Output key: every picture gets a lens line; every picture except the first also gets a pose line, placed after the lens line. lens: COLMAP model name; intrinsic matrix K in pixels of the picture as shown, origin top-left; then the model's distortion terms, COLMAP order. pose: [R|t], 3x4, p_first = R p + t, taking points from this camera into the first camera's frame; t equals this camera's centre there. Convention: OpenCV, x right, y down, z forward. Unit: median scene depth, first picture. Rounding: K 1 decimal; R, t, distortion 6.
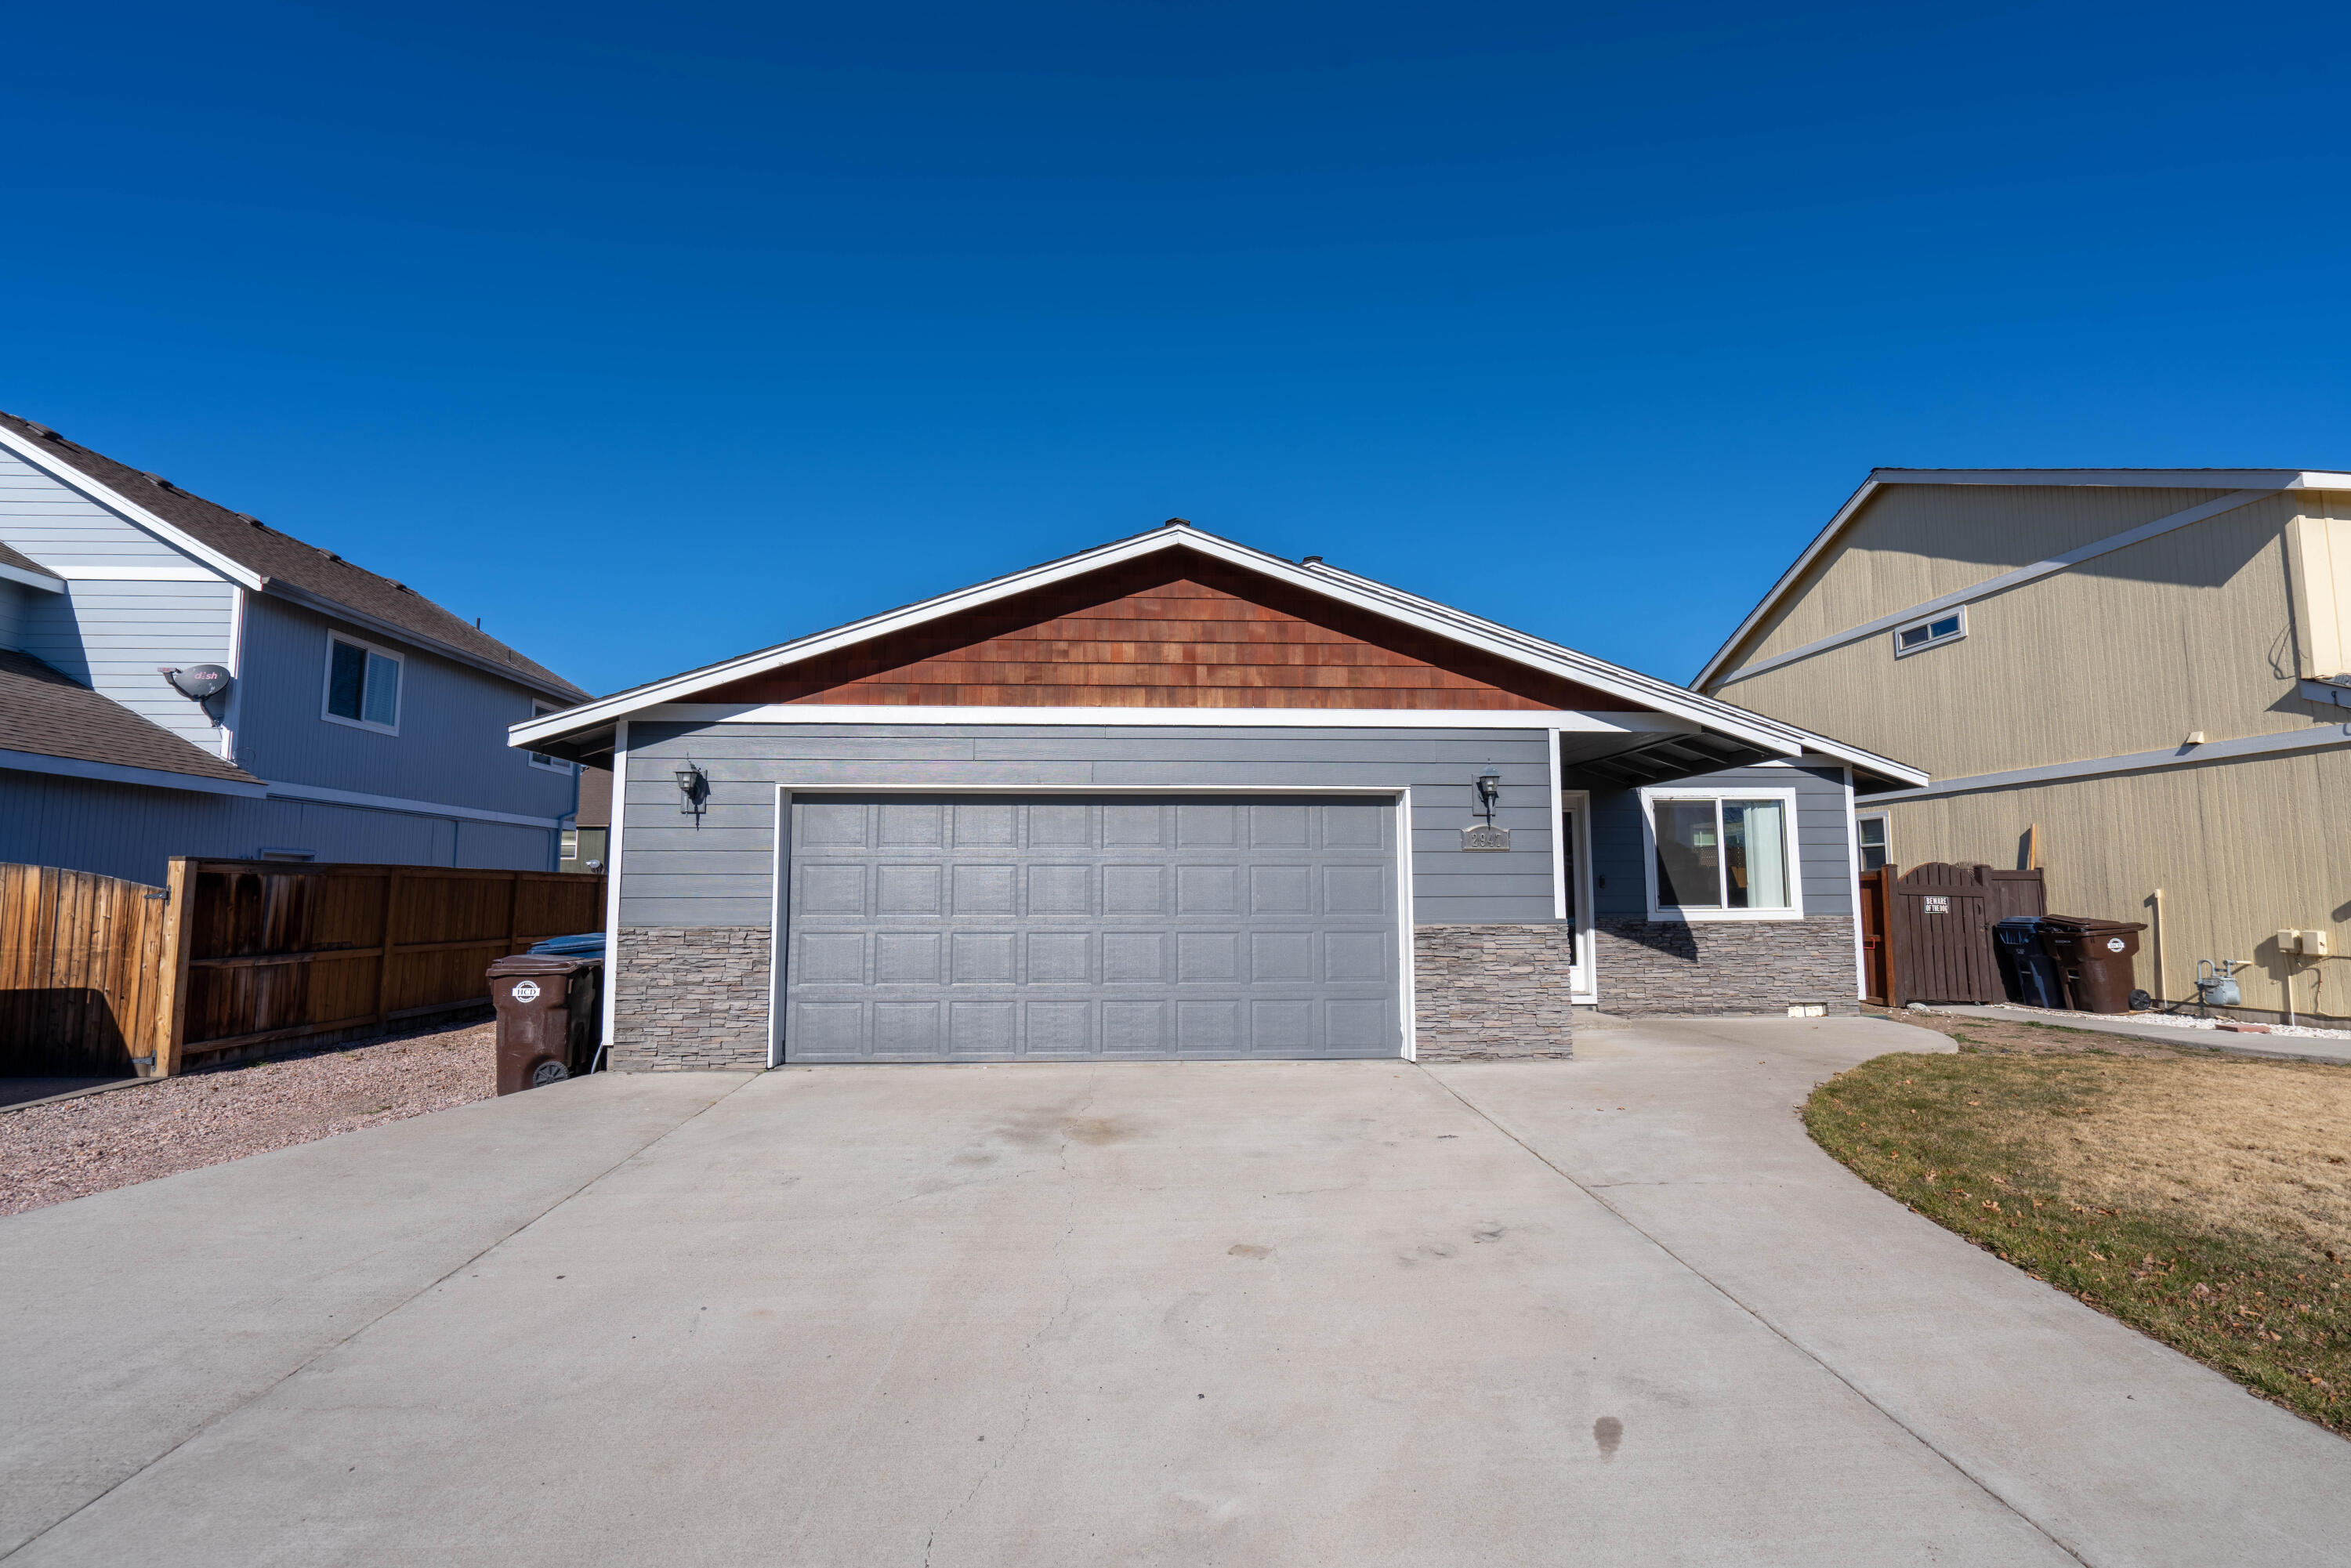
lens RADIAL K [[1063.0, 0, 1175.1], [0, 1063.0, 788.2], [0, 0, 1]] dist [0.000120, -0.000474]
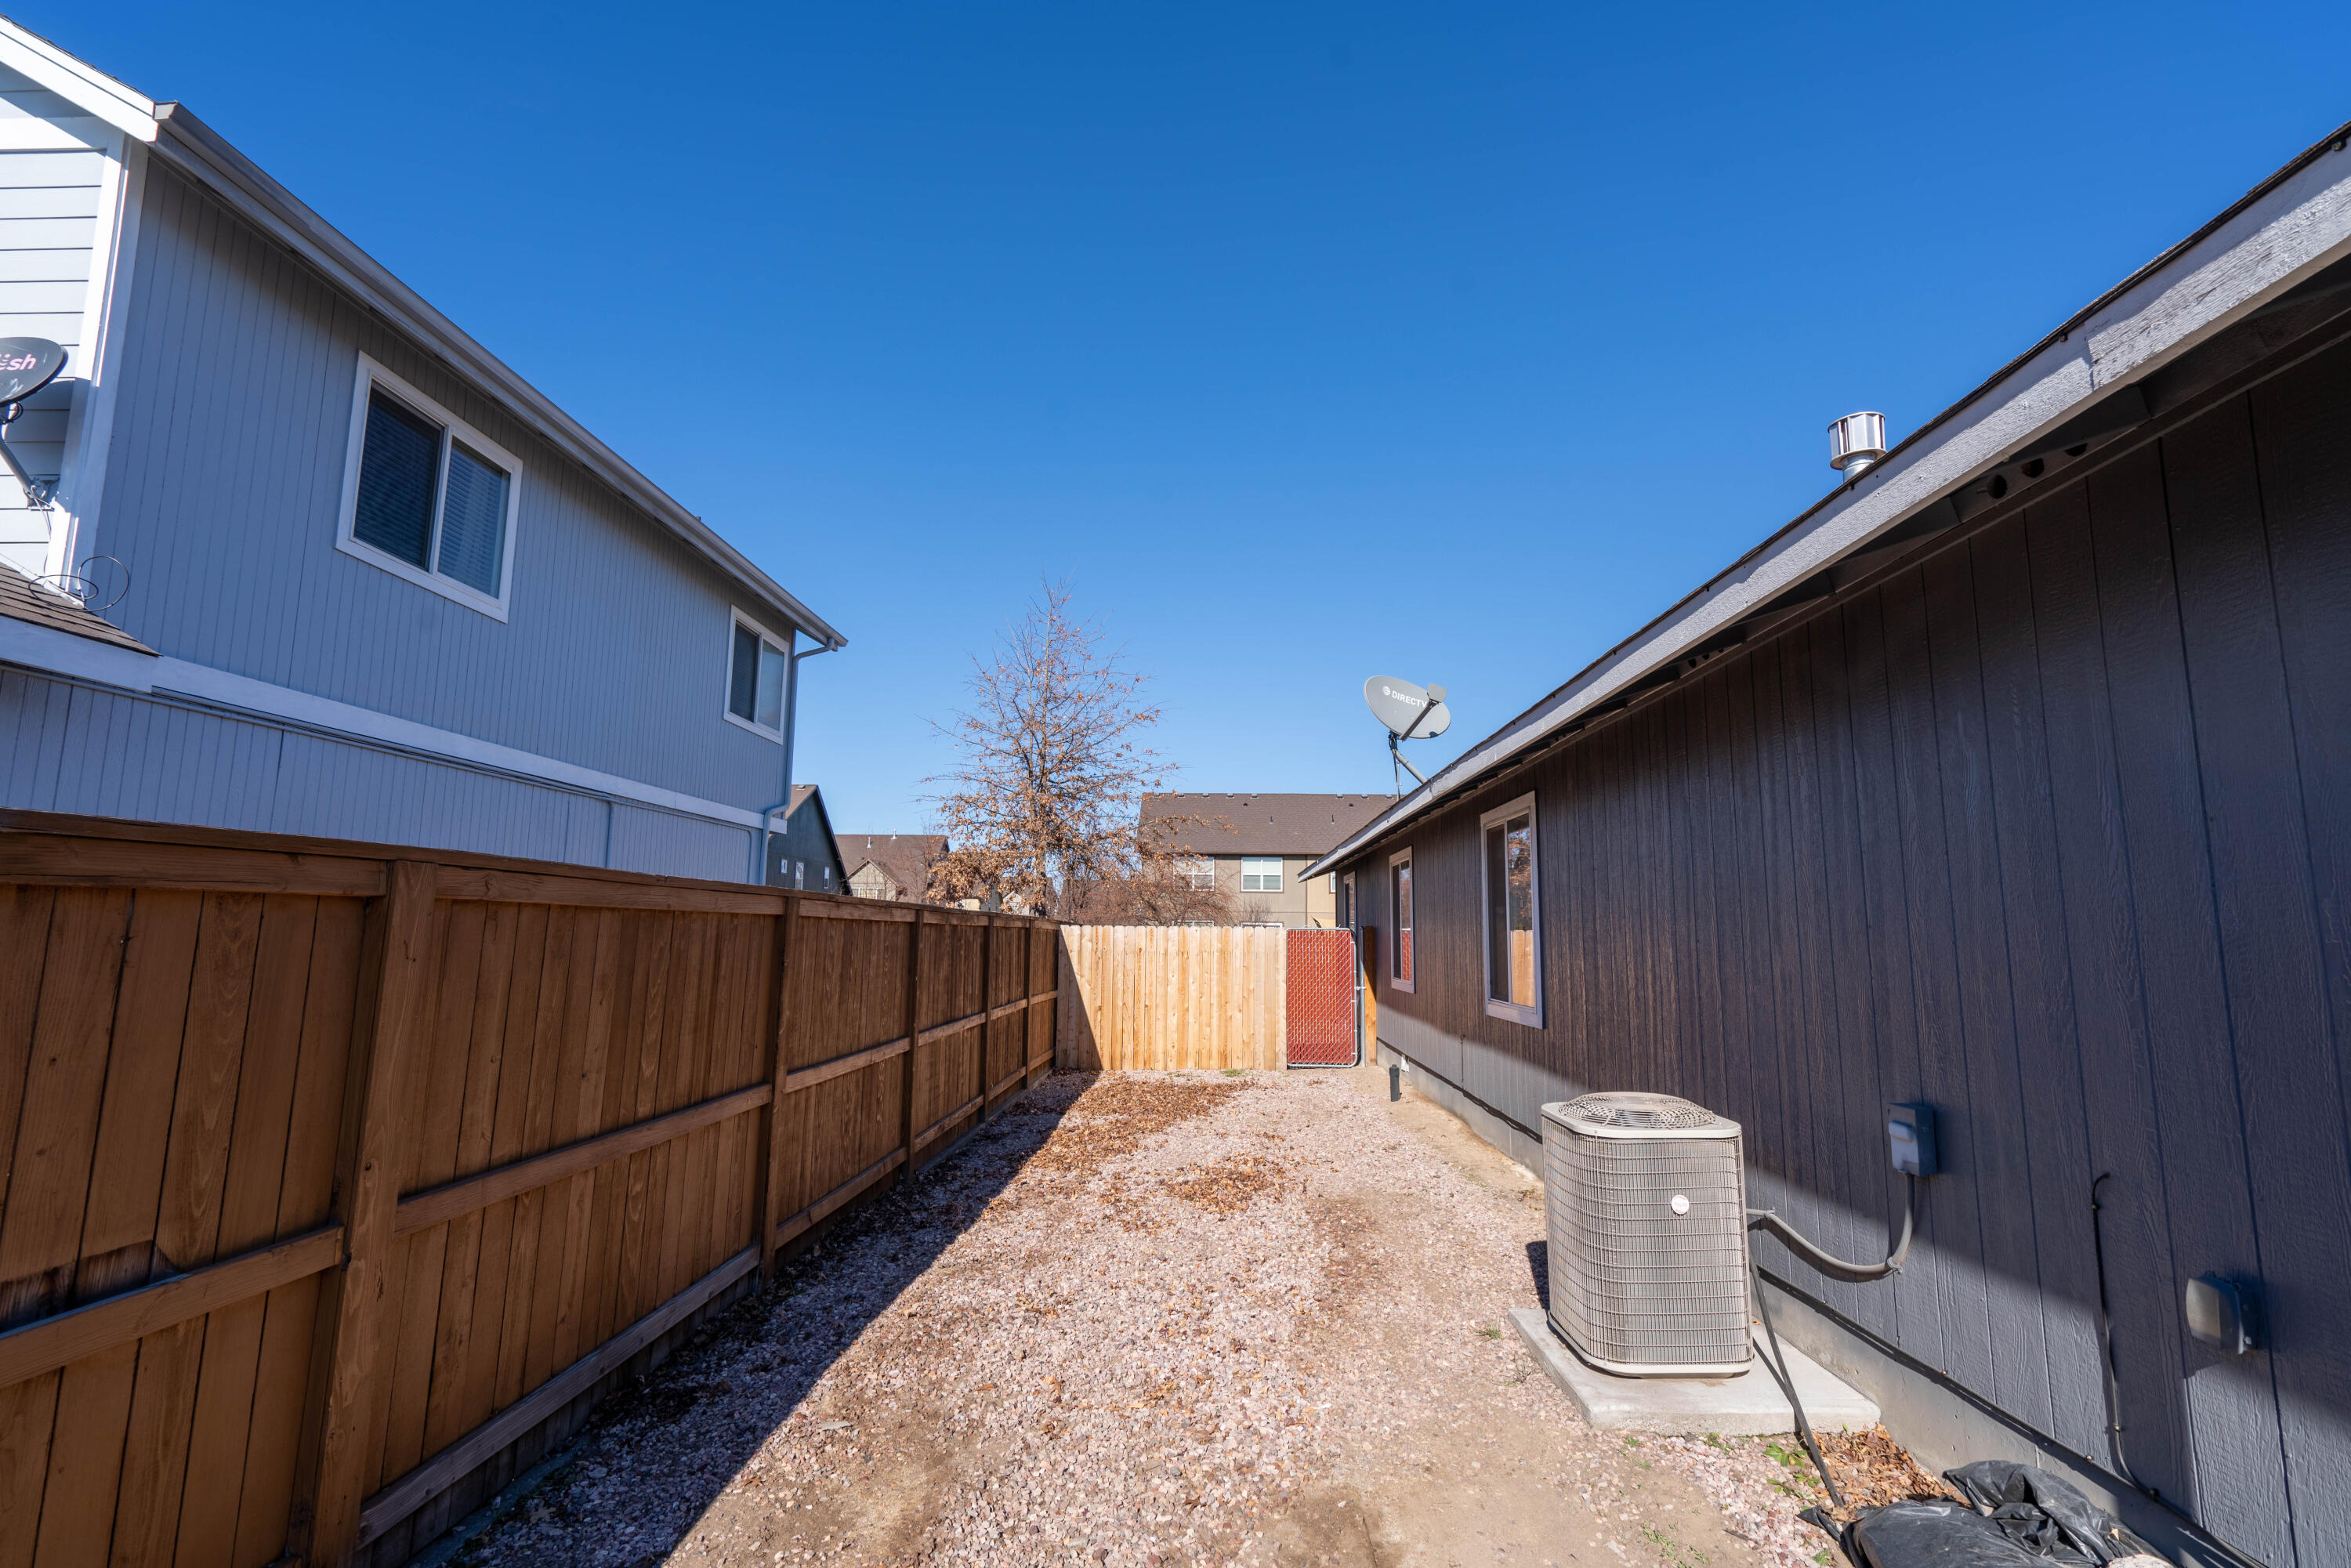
lens RADIAL K [[1063.0, 0, 1176.5], [0, 1063.0, 784.9], [0, 0, 1]] dist [0.000120, -0.000474]
pose [[0.996046, -0.003612, -0.088767, -0.461136], [0.000238, 0.999278, -0.037996, 0.056629], [0.088840, 0.037825, 0.995327, 0.659340]]
